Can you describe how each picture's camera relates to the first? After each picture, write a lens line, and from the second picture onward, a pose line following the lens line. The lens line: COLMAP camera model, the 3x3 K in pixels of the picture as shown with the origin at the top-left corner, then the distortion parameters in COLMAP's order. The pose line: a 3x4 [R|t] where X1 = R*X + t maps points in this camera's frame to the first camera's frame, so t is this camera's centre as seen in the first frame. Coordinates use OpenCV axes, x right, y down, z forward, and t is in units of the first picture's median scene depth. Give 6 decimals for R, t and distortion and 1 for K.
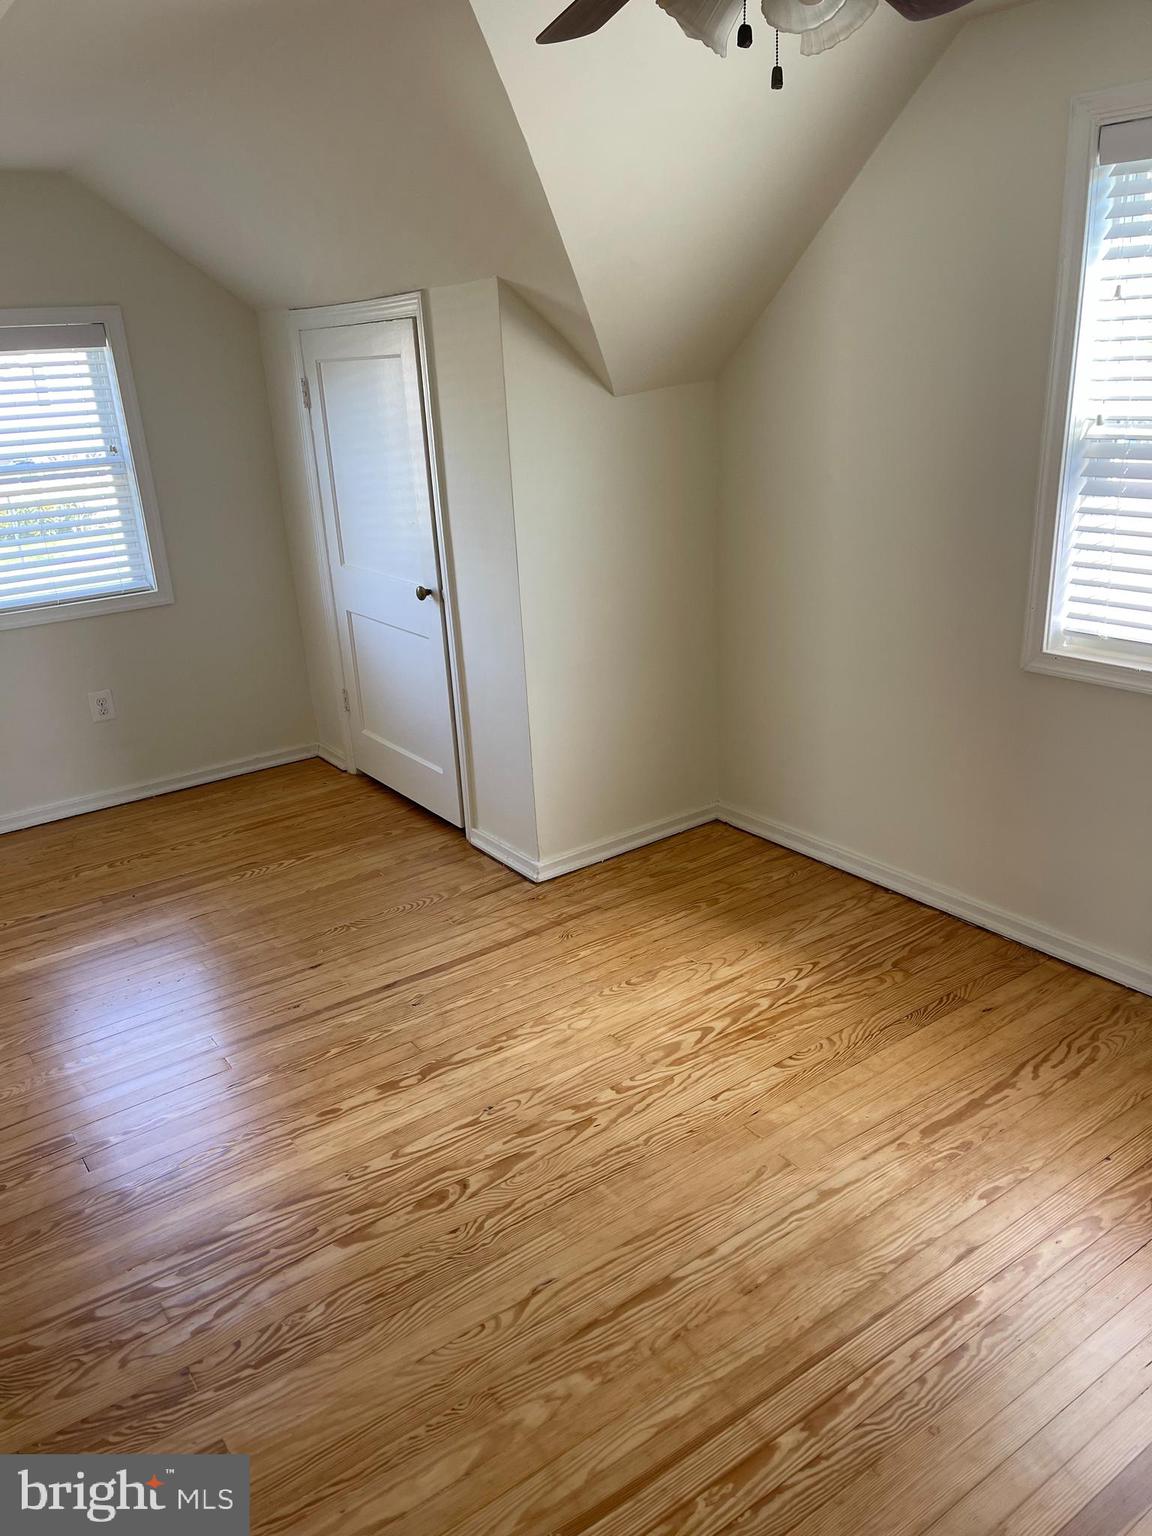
lens RADIAL K [[1165.8, 0, 576.2], [0, 1165.8, 777.8], [0, 0, 1]] dist [0.061636, -0.107351]
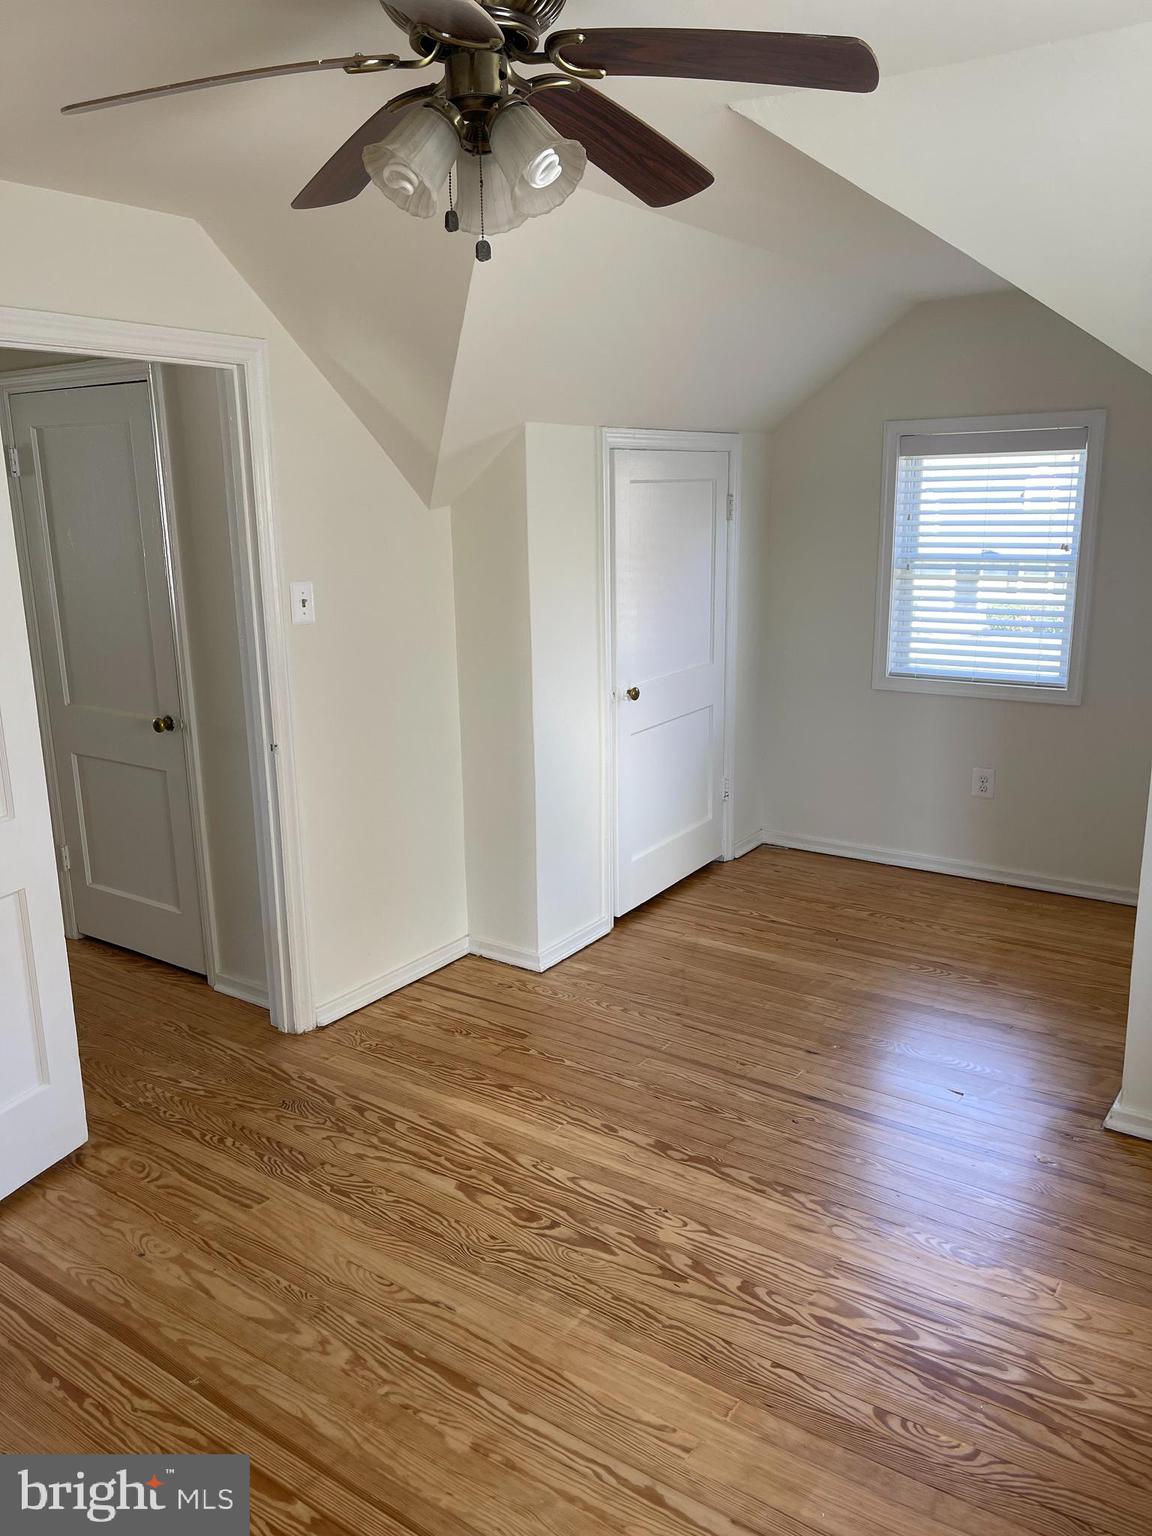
lens RADIAL K [[1165.8, 0, 576.2], [0, 1165.8, 777.8], [0, 0, 1]] dist [0.061636, -0.107351]
pose [[0.328653, 0.271261, -0.904657, 0.716558], [-0.321019, 0.932921, 0.163112, -0.204796], [0.888219, 0.236805, 0.393687, 0.456101]]
